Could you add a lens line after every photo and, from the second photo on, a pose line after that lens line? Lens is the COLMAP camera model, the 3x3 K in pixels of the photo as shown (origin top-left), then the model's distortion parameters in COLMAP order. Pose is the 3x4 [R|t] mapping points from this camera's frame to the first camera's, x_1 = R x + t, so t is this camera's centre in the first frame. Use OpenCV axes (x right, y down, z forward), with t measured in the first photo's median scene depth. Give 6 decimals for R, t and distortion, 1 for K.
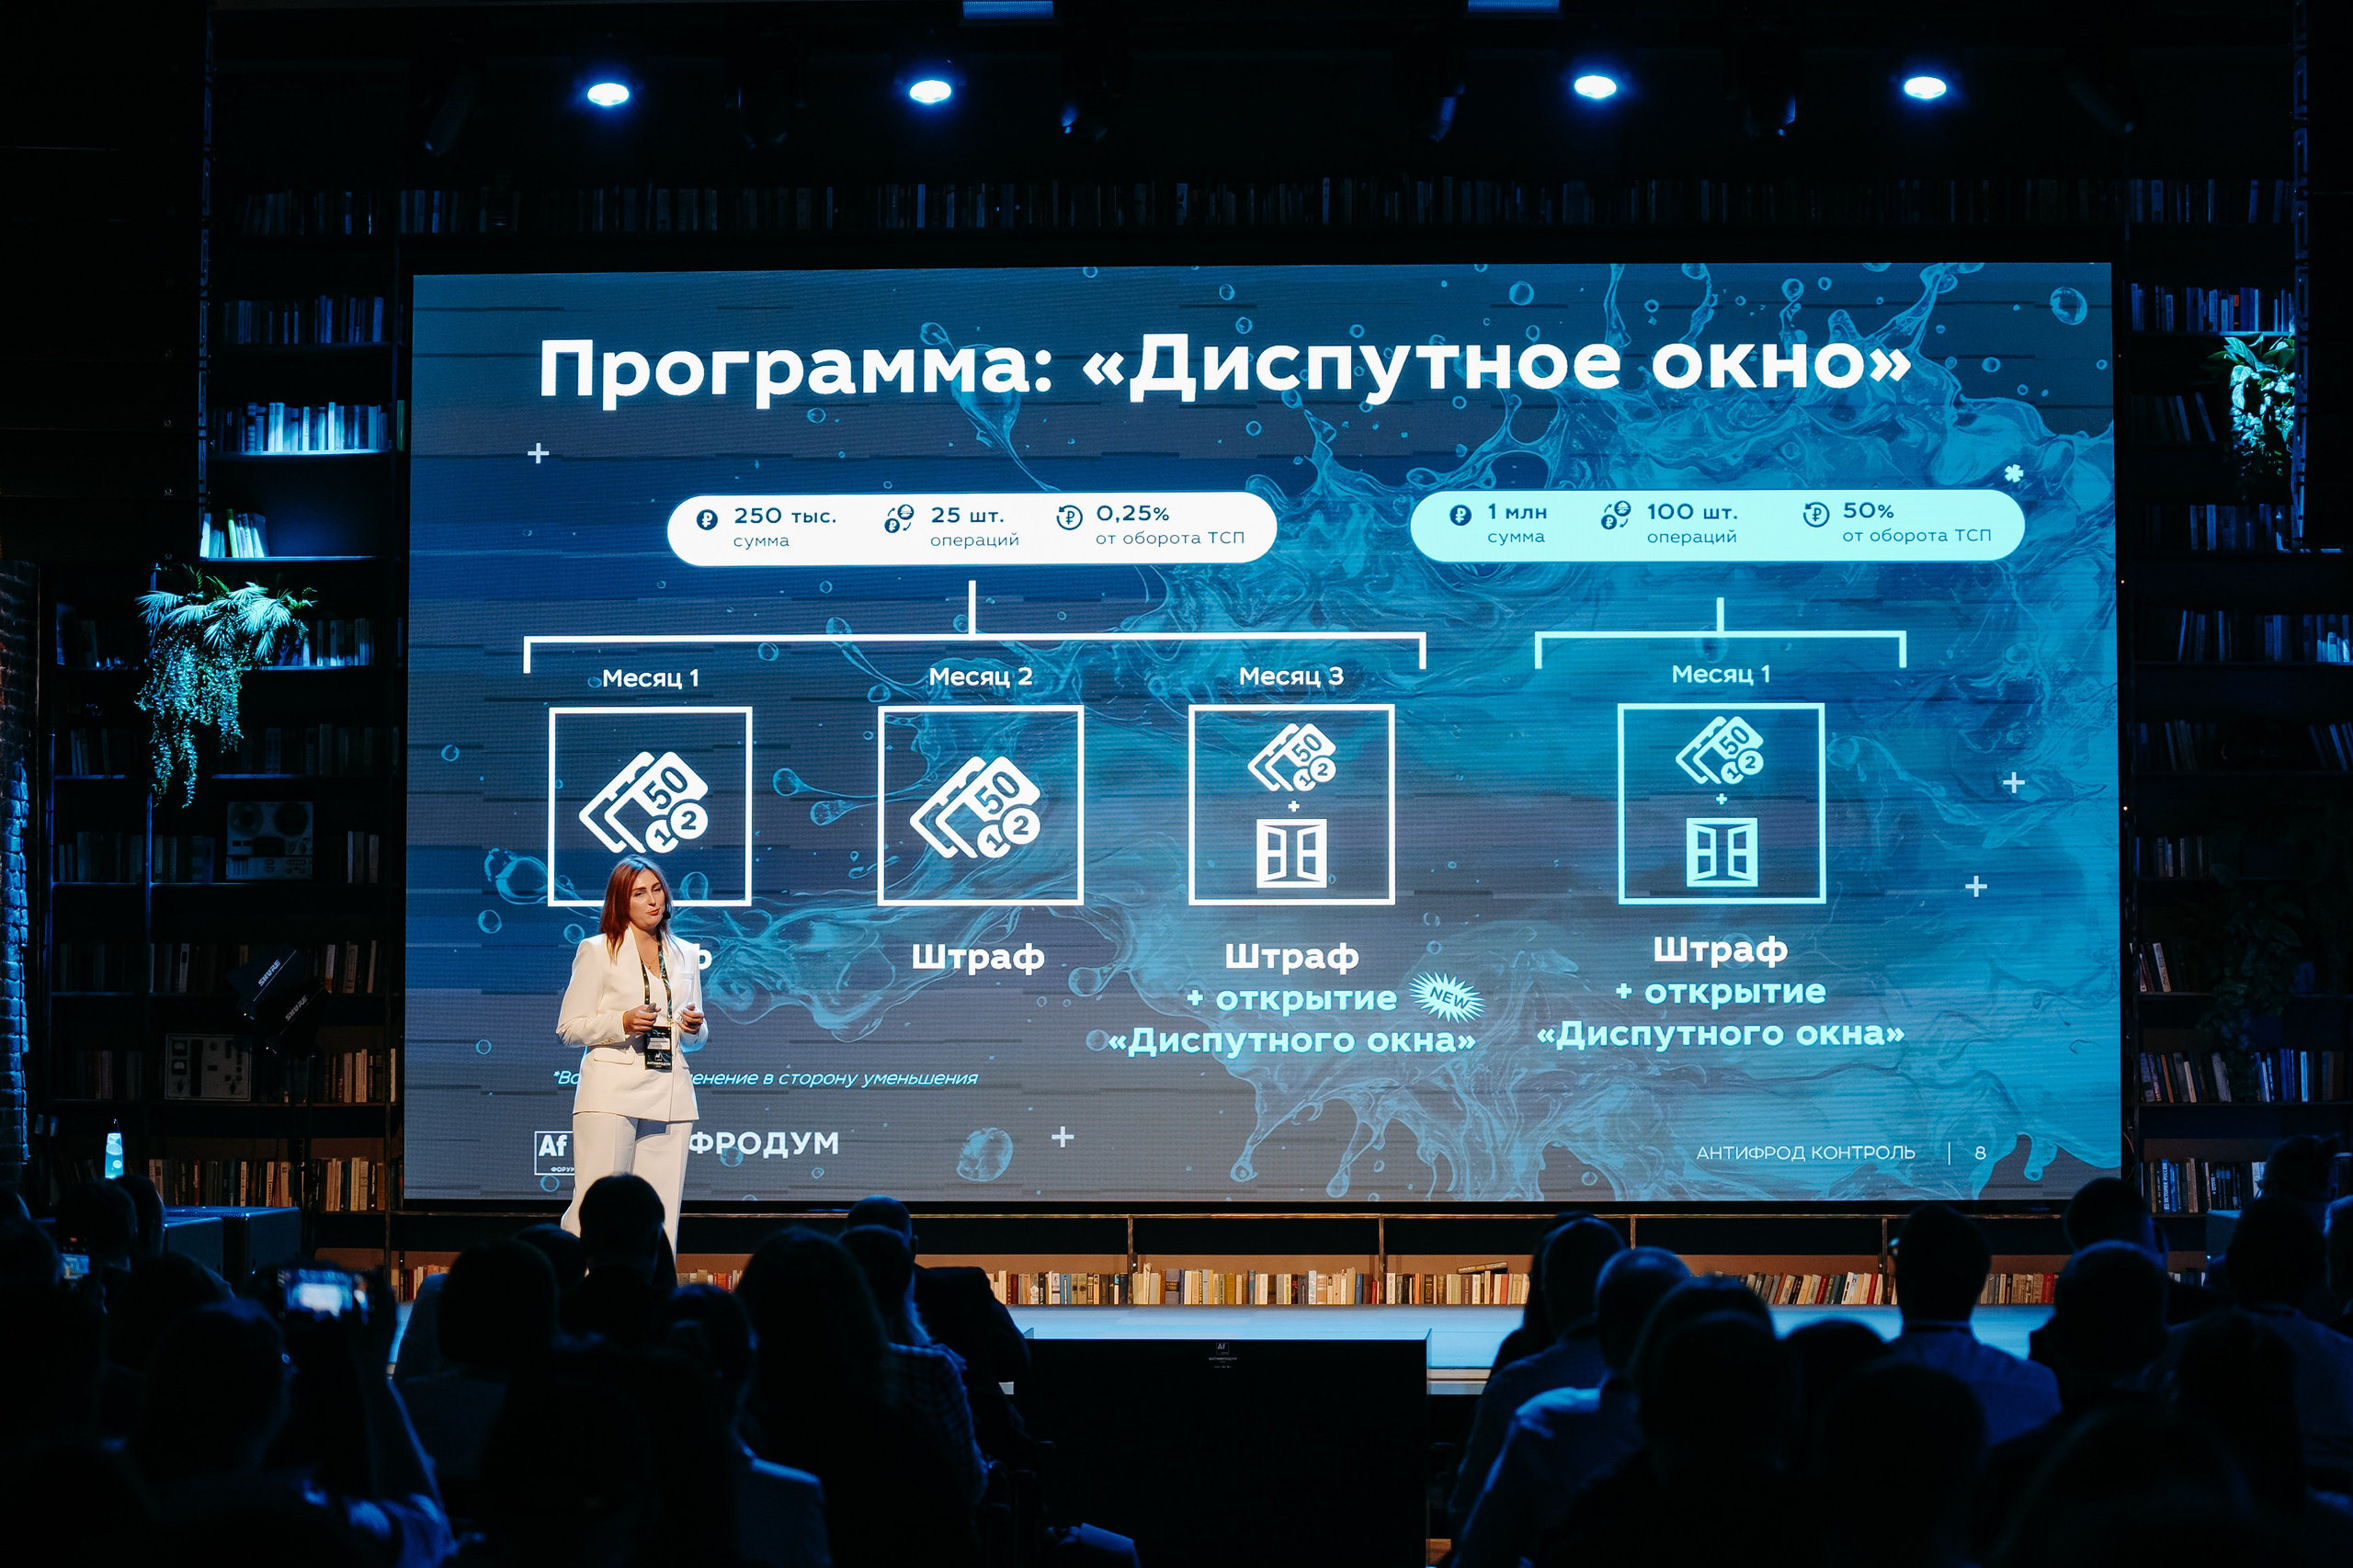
lens RADIAL K [[4593.5, 0, 1176.5], [0, 4593.5, 784.0], [0, 0, 1]] dist [-0.219953, 0.148221]
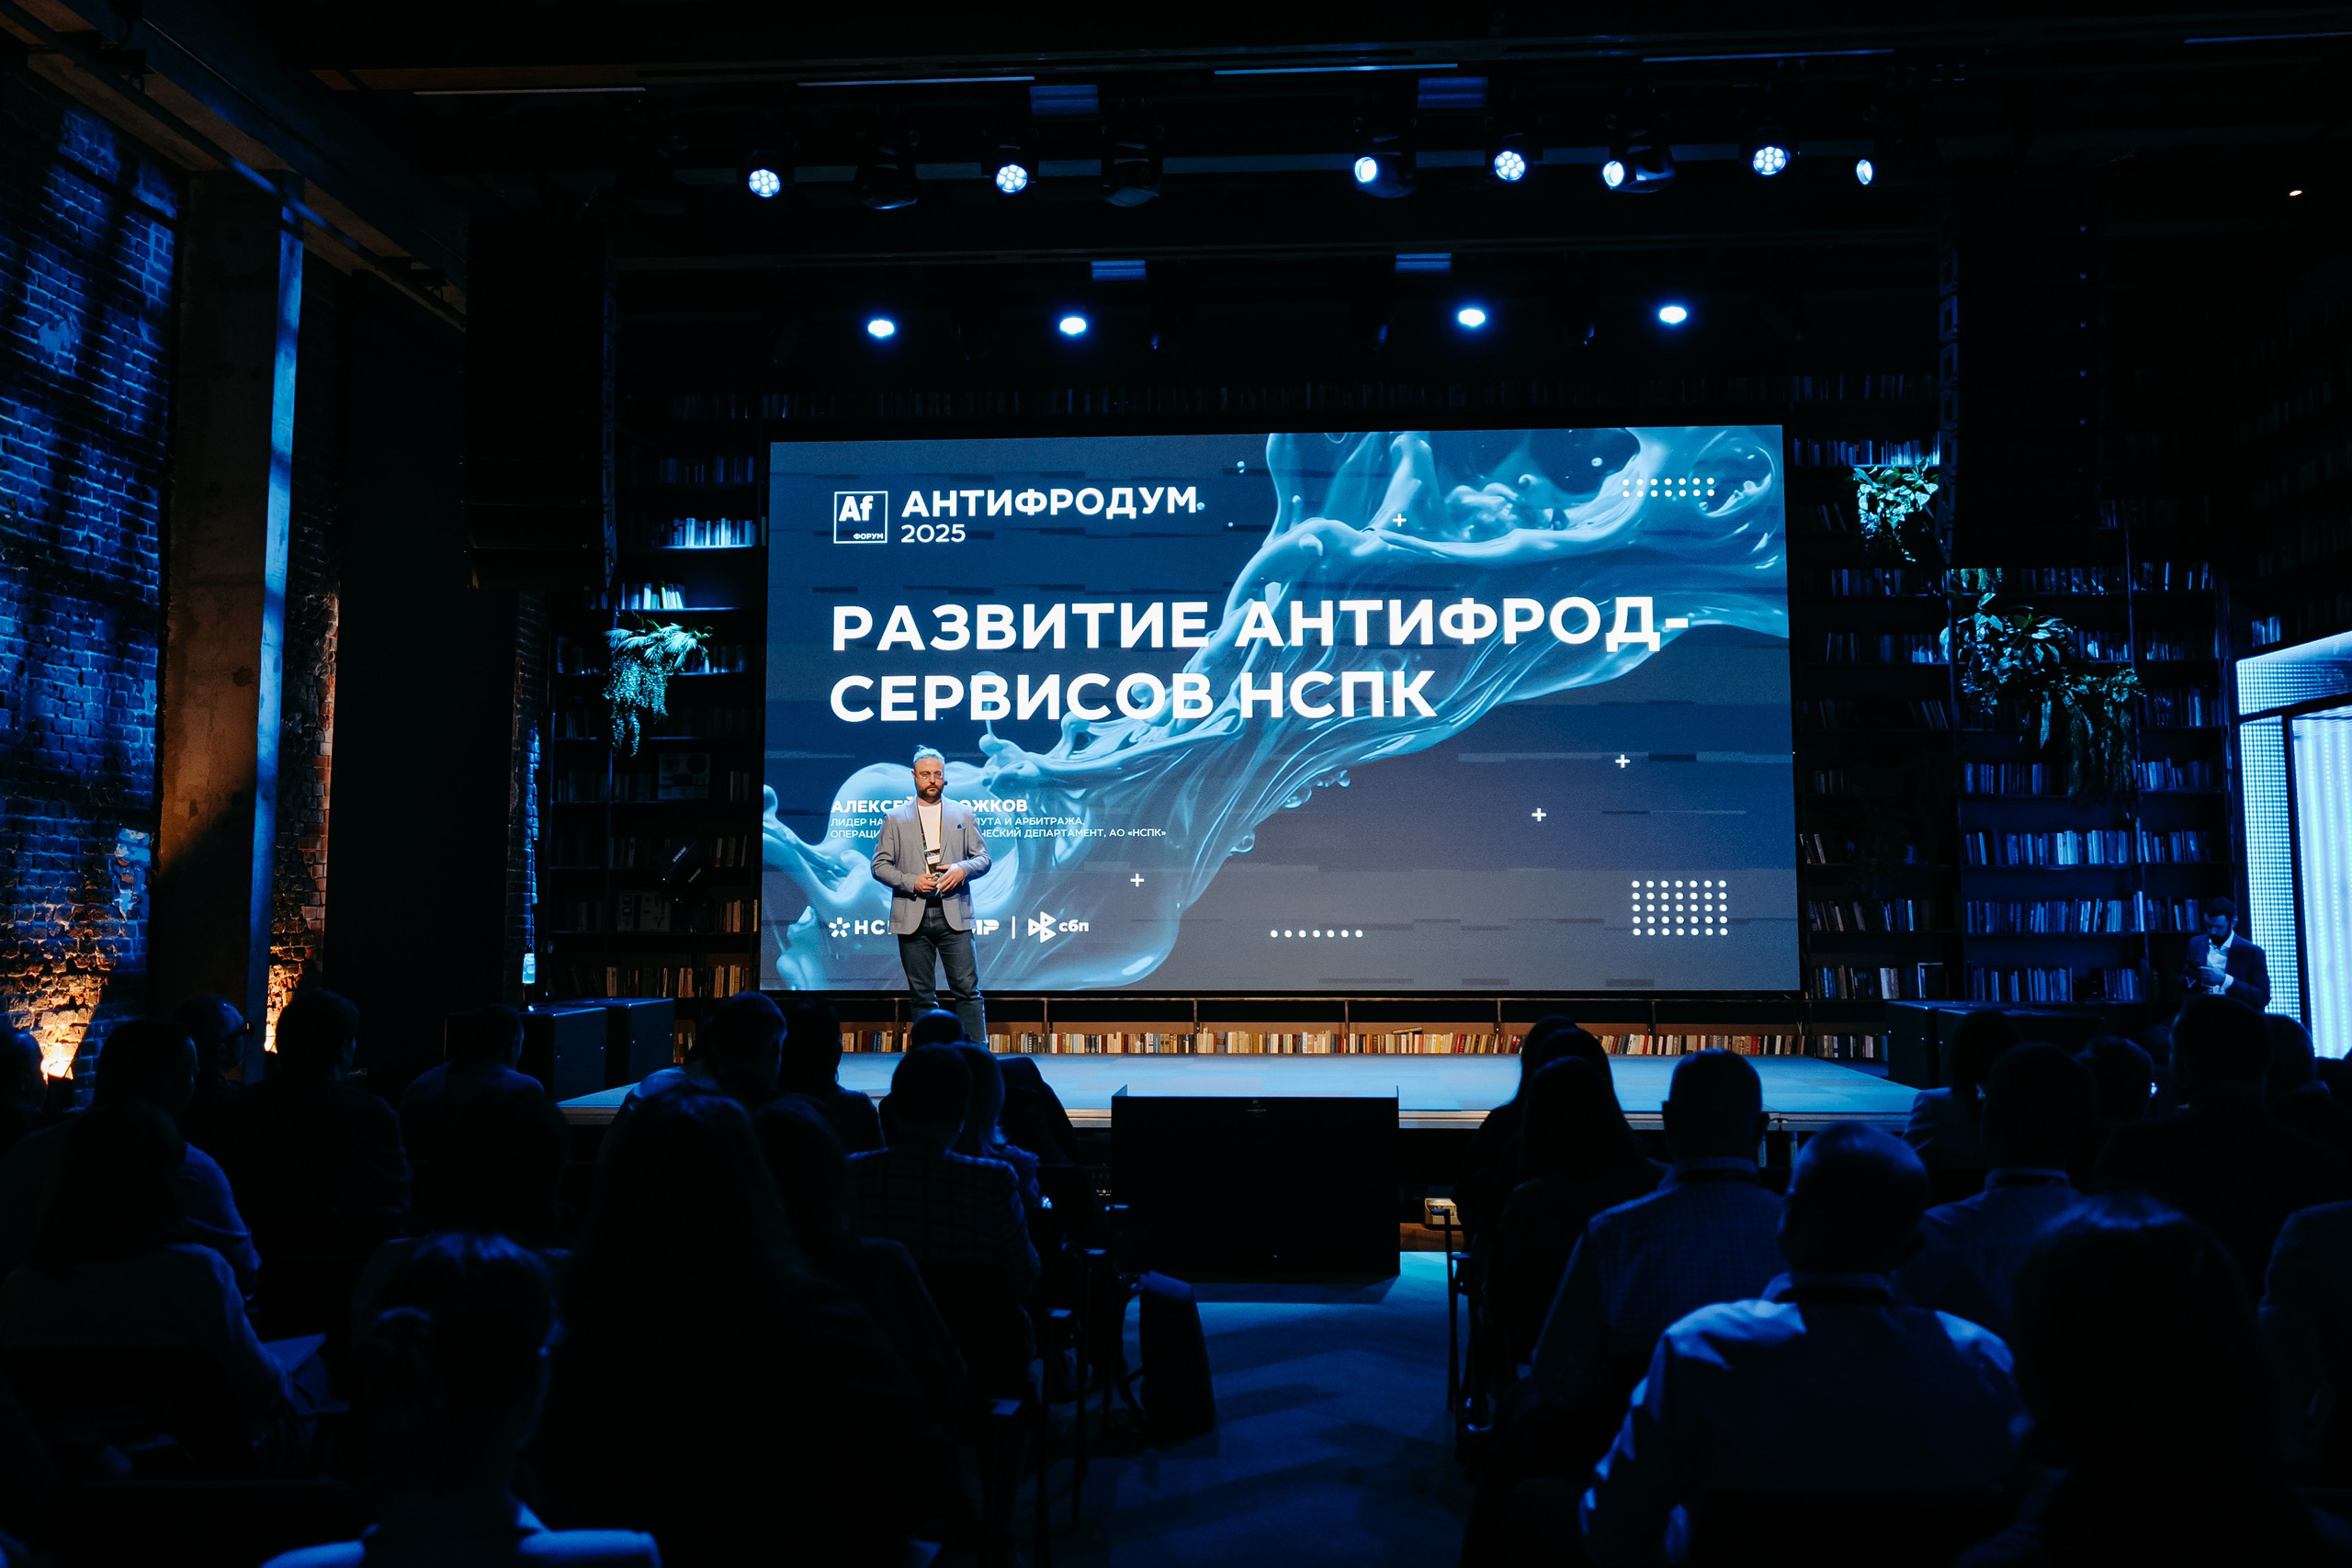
lens RADIAL K [[2086.9, 0, 1180.7], [0, 2086.9, 689.2], [0, 0, 1]] dist [-0.024163, 0.001402]
pose [[0.999813, -0.003670, -0.018972, -0.000549], [0.002800, 0.998952, -0.045689, 0.016052], [0.019120, 0.045627, 0.998776, 0.233252]]
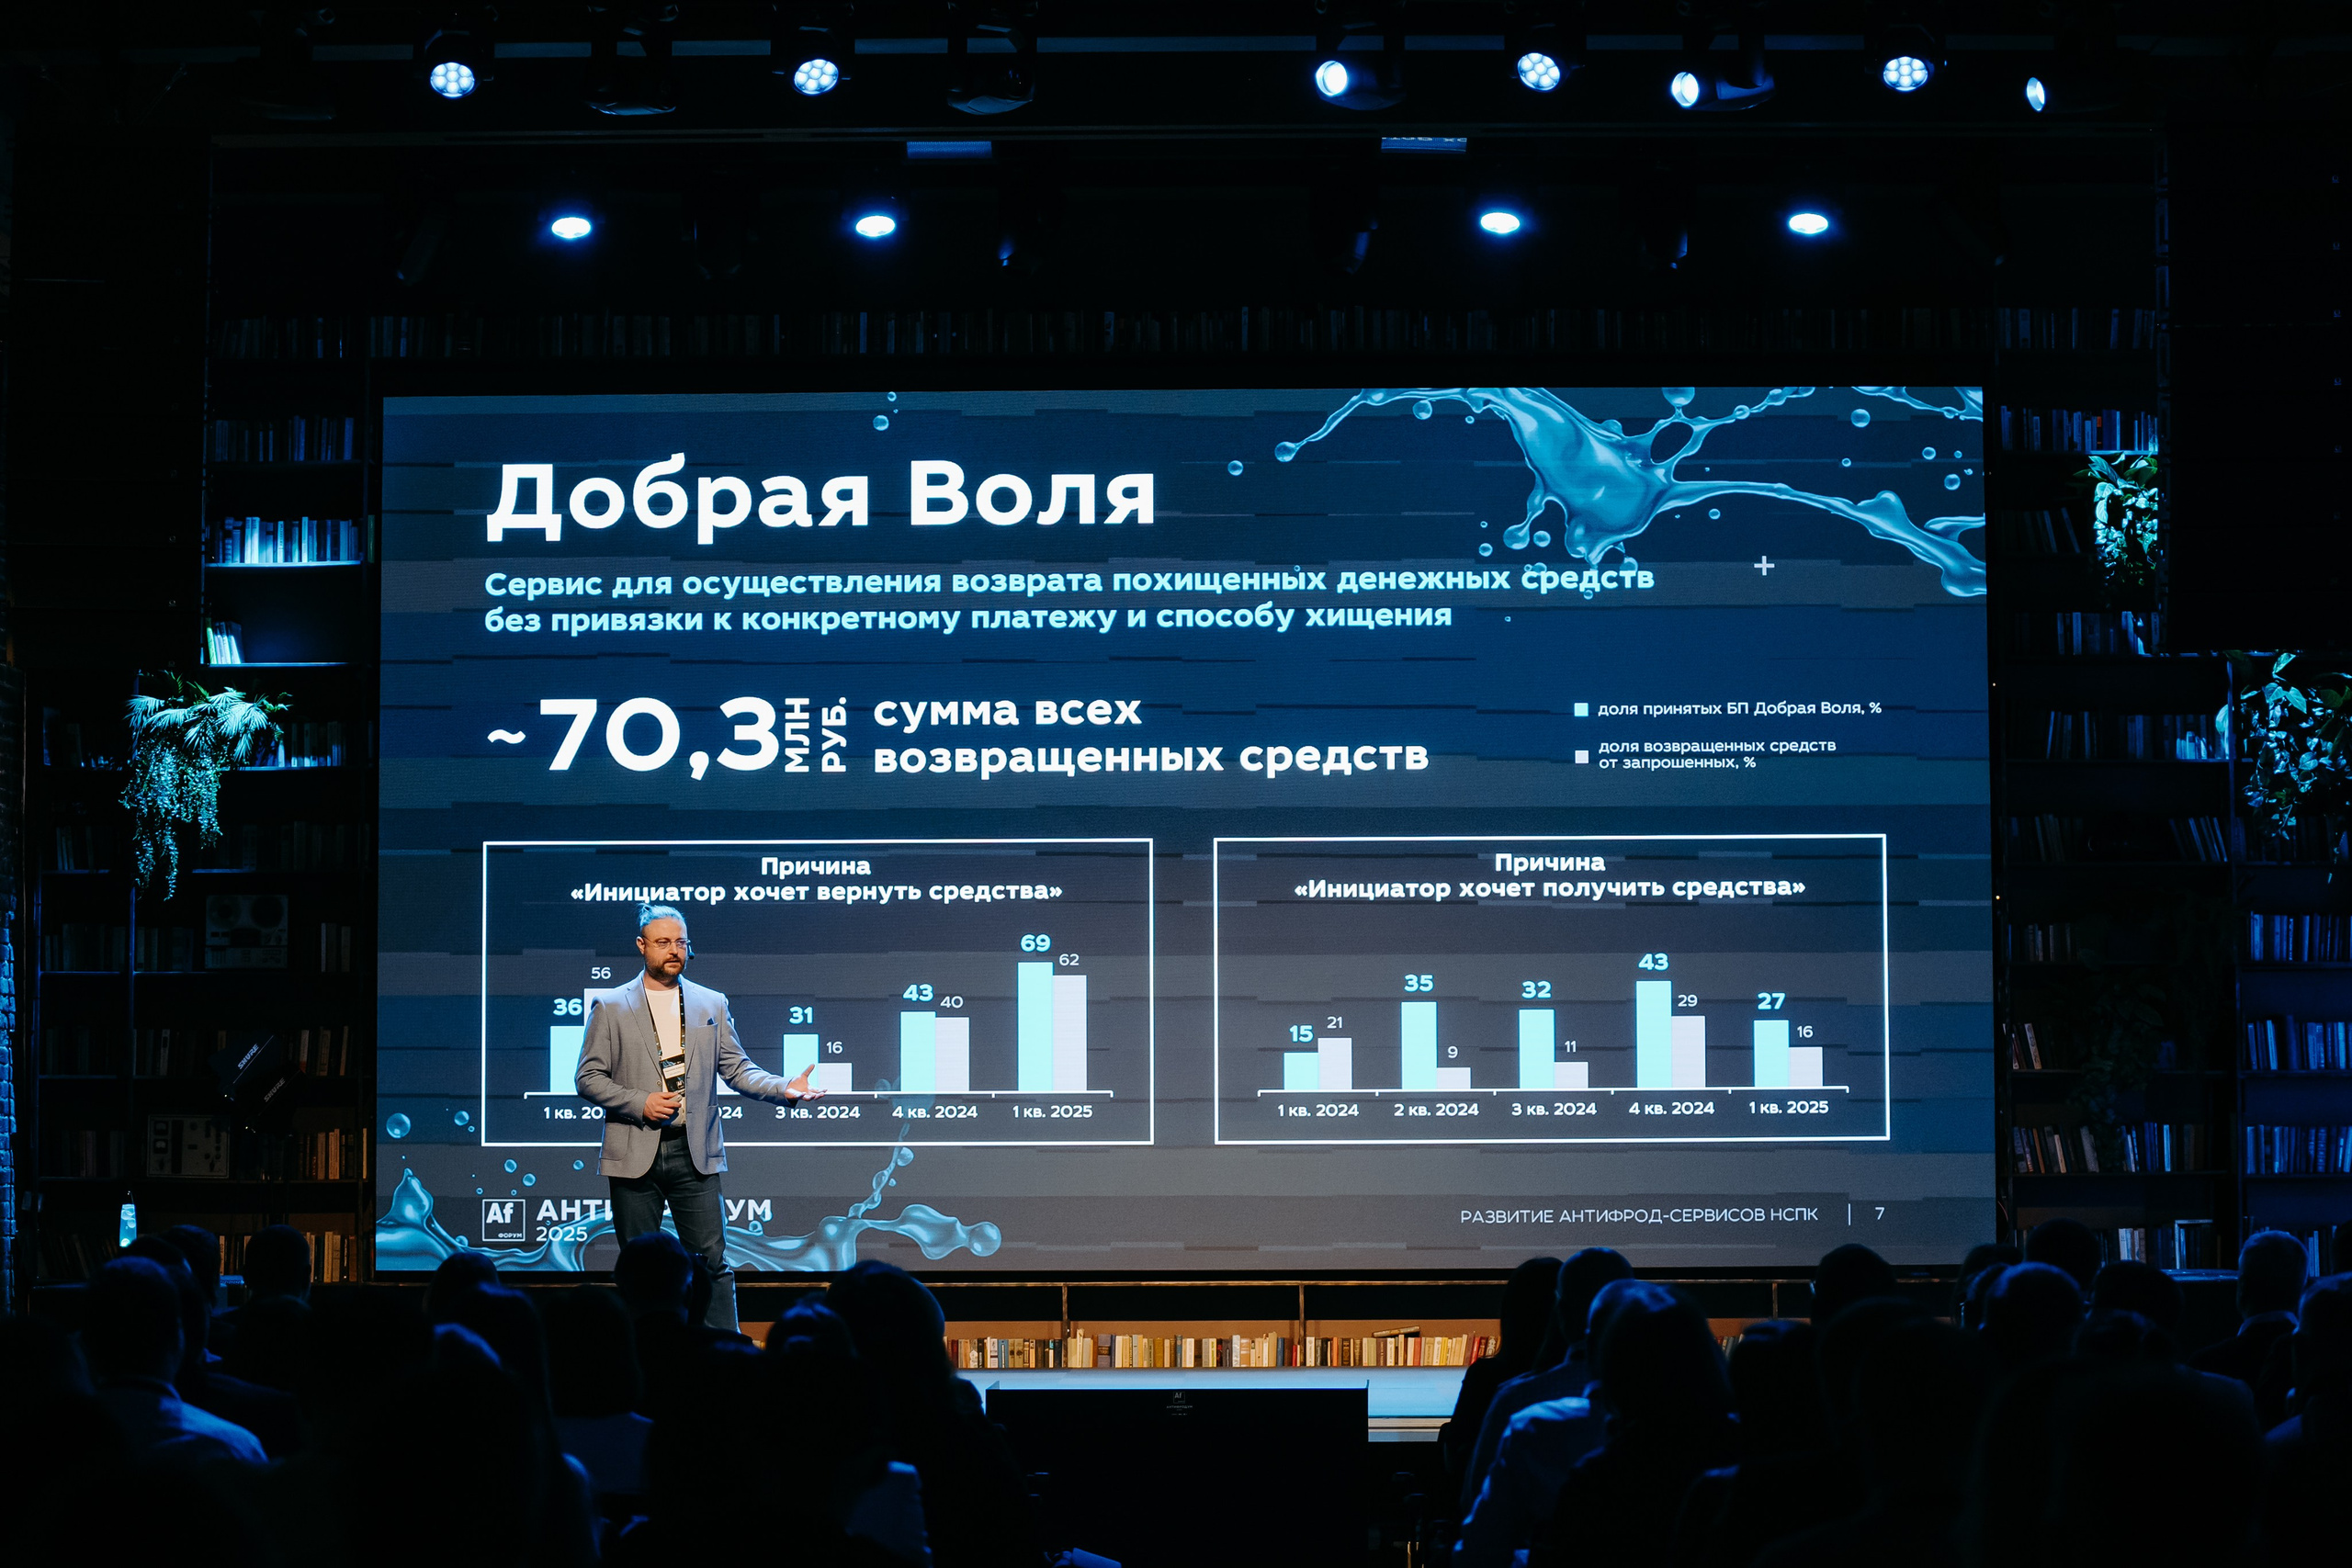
lens RADIAL K [[4527.4, 0, 1176.0], [0, 4527.4, 784.0], [0, 0, 1]] dist [-0.204652, -0.156343]
pose [[0.999528, -0.001557, 0.030665, -0.015811], [0.002211, 0.999771, -0.021307, 0.000776], [-0.030625, 0.021365, 0.999303, -0.046112]]
